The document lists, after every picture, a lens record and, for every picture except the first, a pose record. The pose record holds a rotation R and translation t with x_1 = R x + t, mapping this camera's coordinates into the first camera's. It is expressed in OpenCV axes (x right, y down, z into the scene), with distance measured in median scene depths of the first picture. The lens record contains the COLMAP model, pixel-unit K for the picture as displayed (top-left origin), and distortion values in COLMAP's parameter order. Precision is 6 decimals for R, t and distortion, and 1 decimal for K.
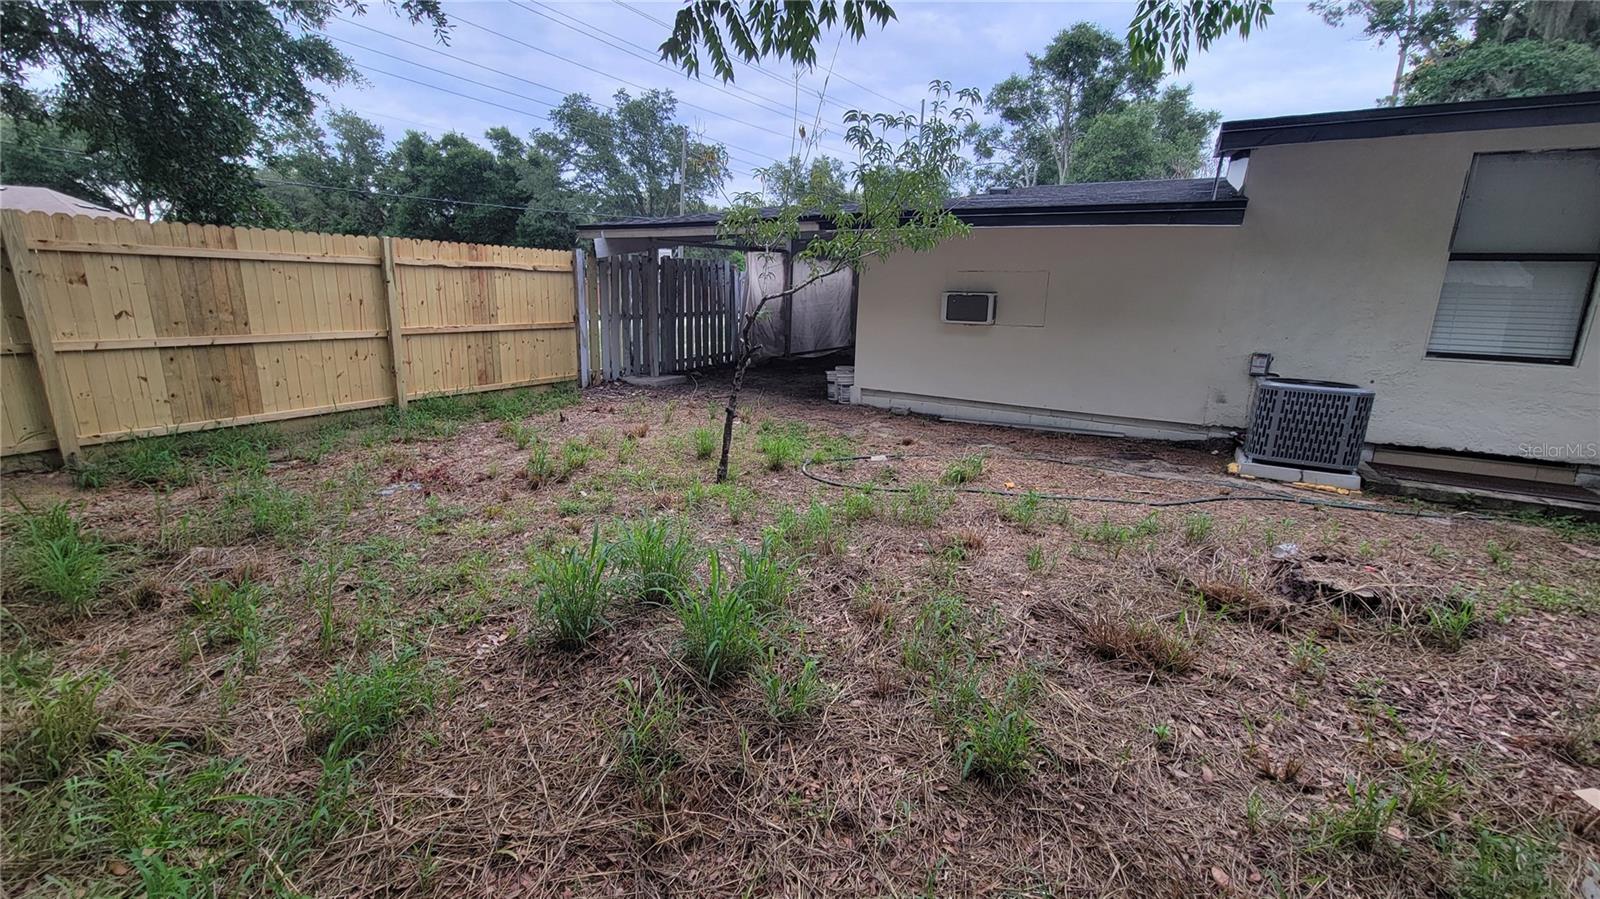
lens RADIAL K [[651.7, 0, 791.4], [0, 651.7, 447.7], [0, 0, 1]] dist [-0.003103, 0.001087]
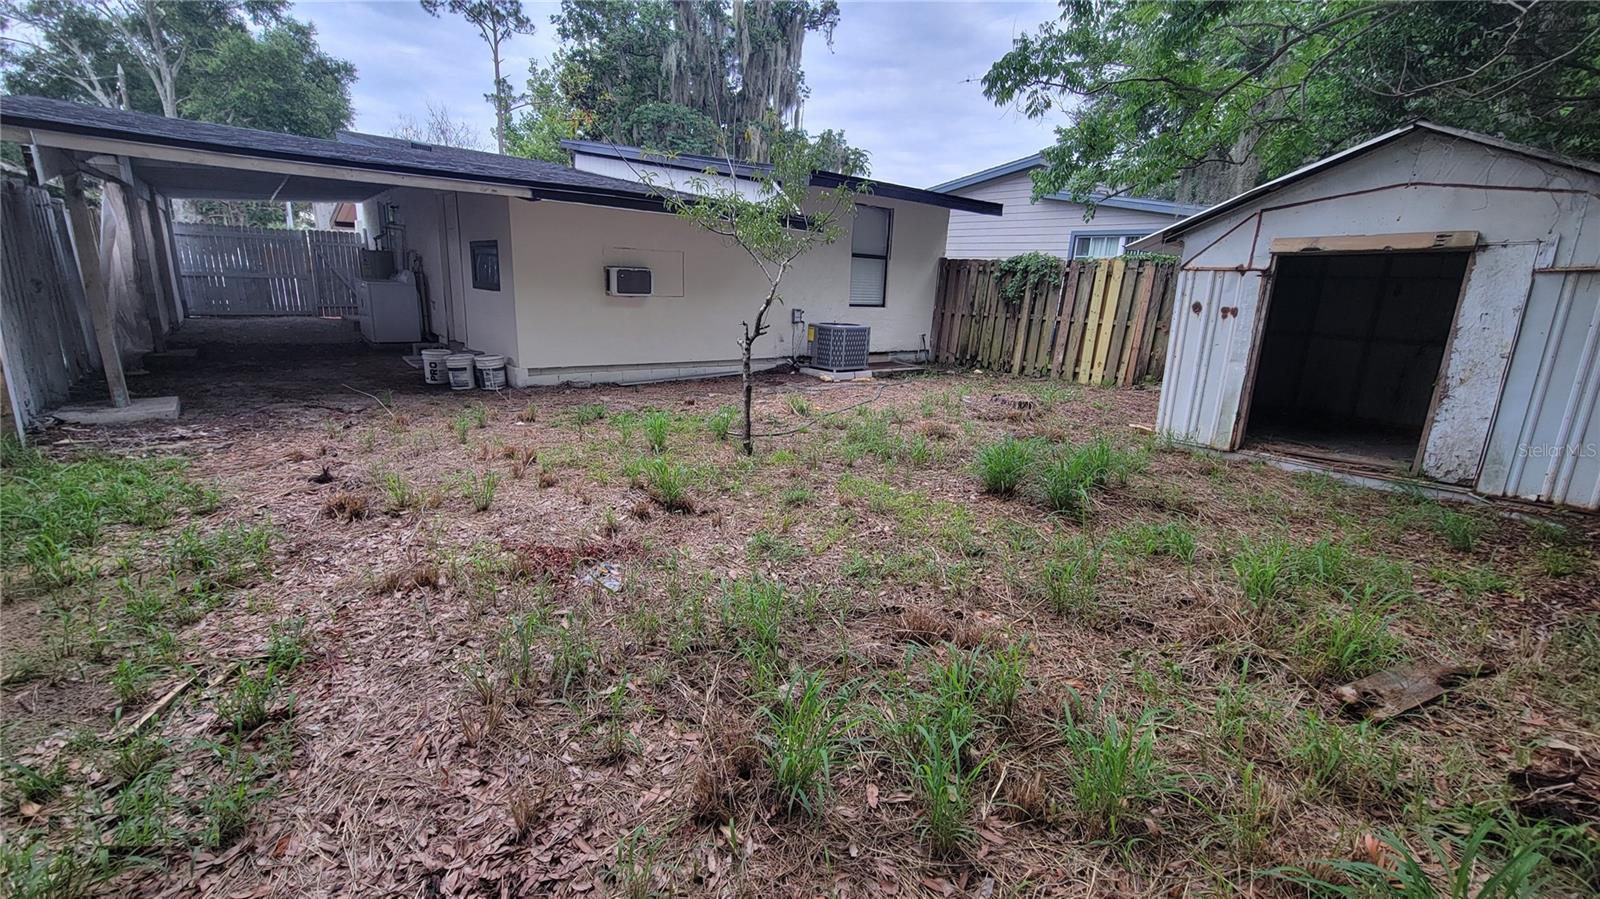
lens RADIAL K [[651.7, 0, 794.0], [0, 651.7, 450.6], [0, 0, 1]] dist [-0.003103, 0.001087]
pose [[0.339932, -0.248780, 0.906948, -0.149650], [0.183539, 0.963382, 0.195468, -0.021234], [-0.922366, 0.100014, 0.373145, 0.073064]]
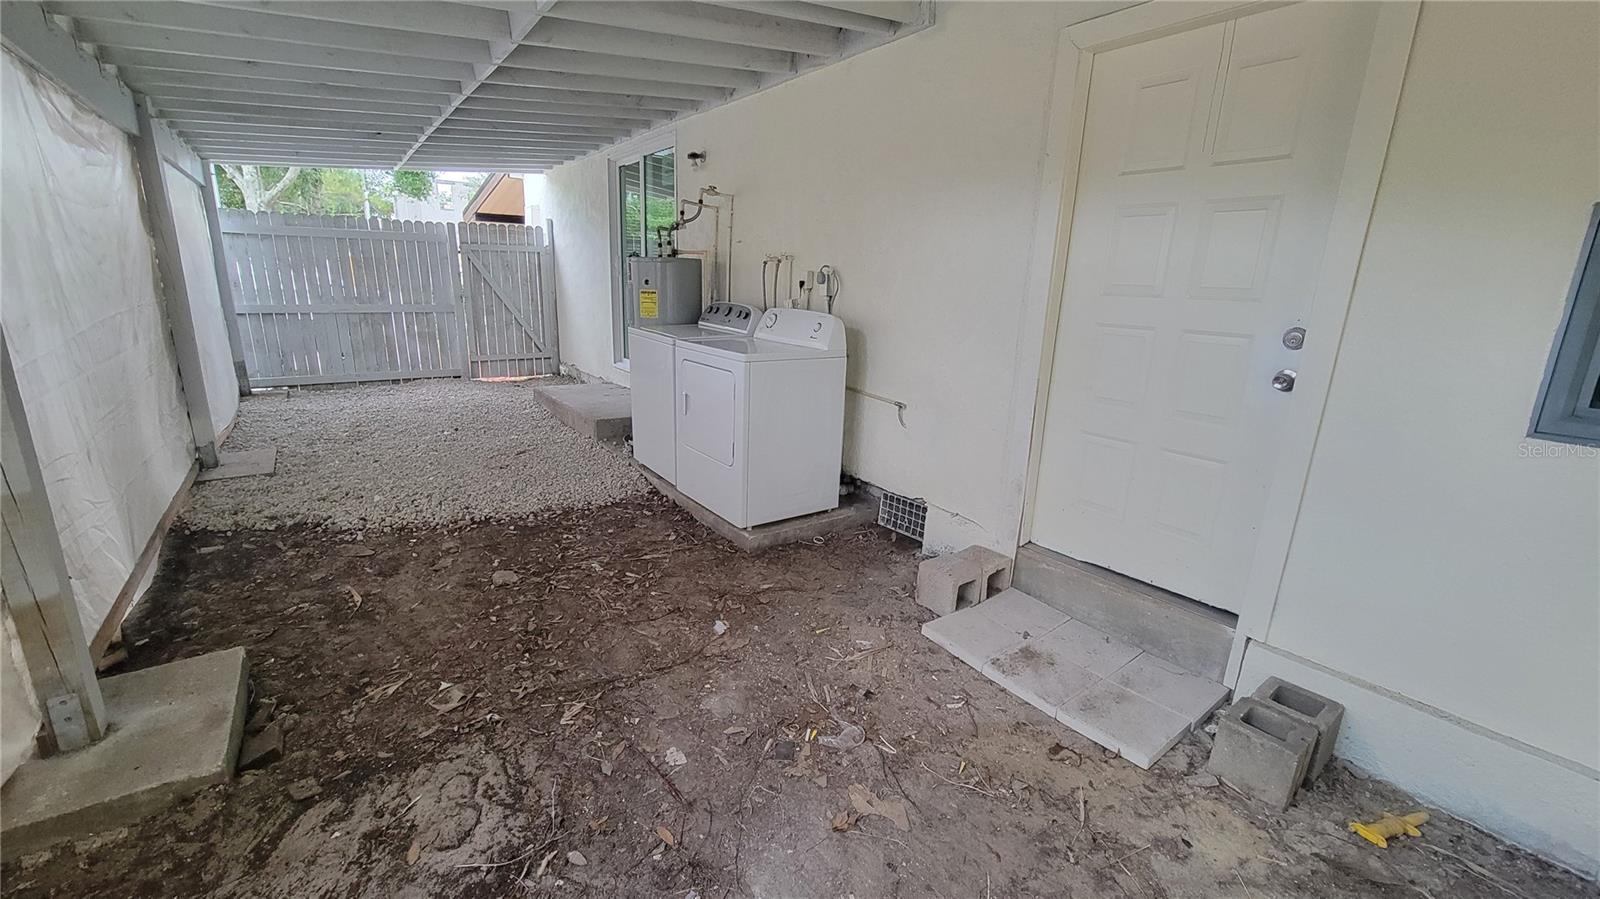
lens RADIAL K [[651.7, 0, 792.2], [0, 651.7, 451.3], [0, 0, 1]] dist [-0.003103, 0.001087]
pose [[0.405054, -0.248755, 0.879803, -0.019573], [0.194866, 0.963655, 0.182748, -0.073095], [-0.893285, 0.097420, 0.438806, 0.297438]]
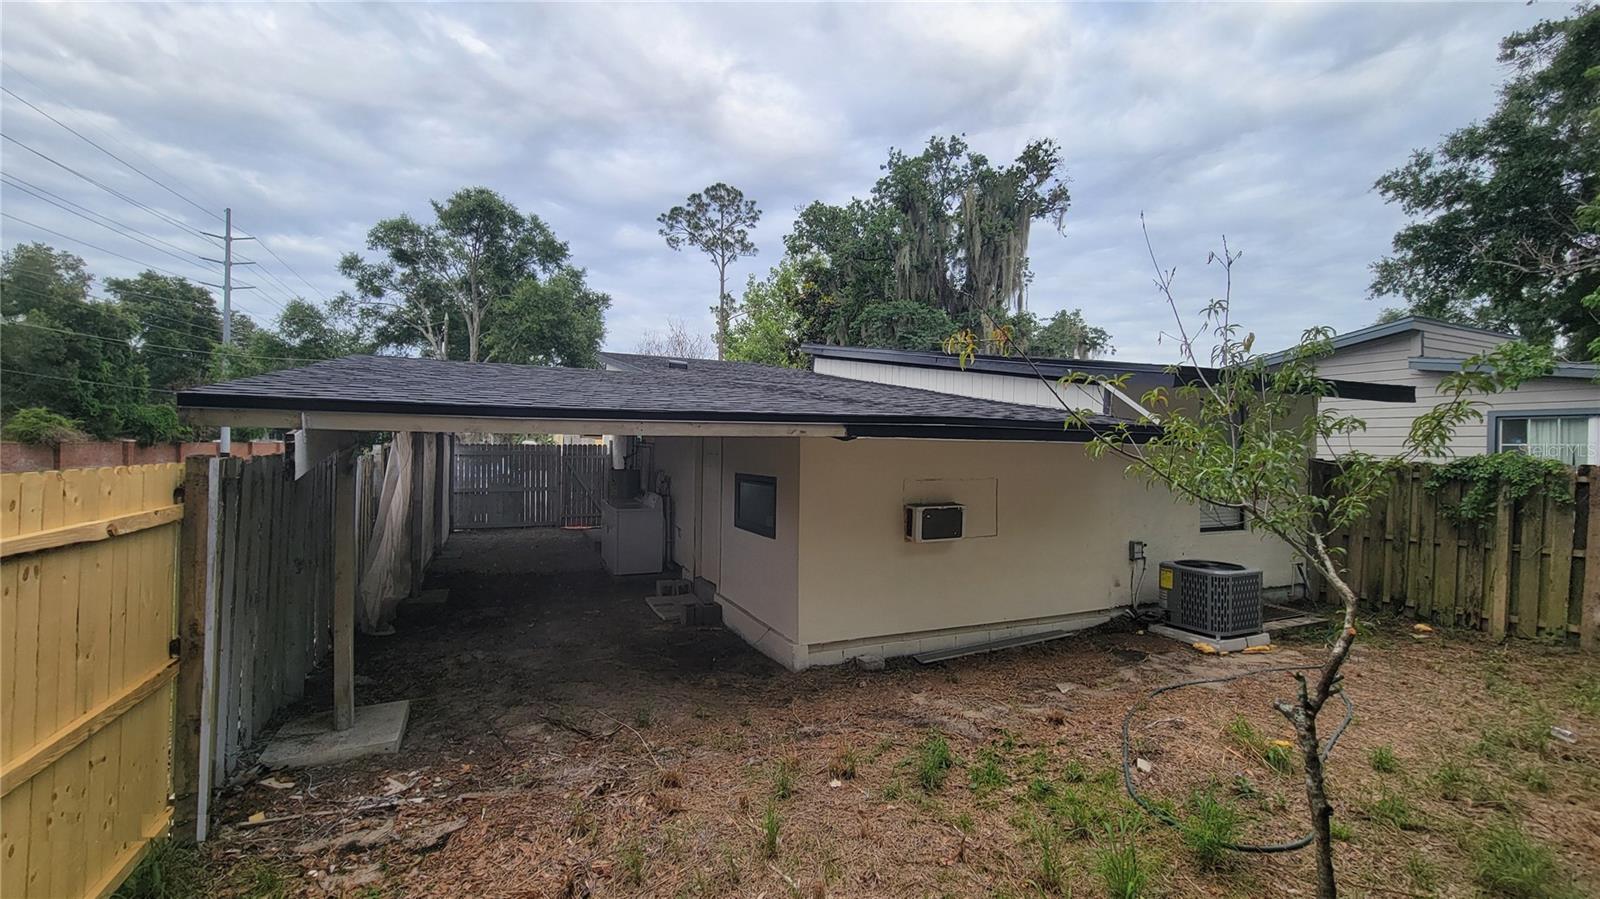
lens RADIAL K [[651.7, 0, 790.0], [0, 651.7, 446.8], [0, 0, 1]] dist [-0.003103, 0.001087]
pose [[0.579836, -0.018788, 0.814517, -0.109018], [0.192639, 0.974548, -0.114656, -0.051784], [-0.791632, 0.223389, 0.568697, 0.134236]]
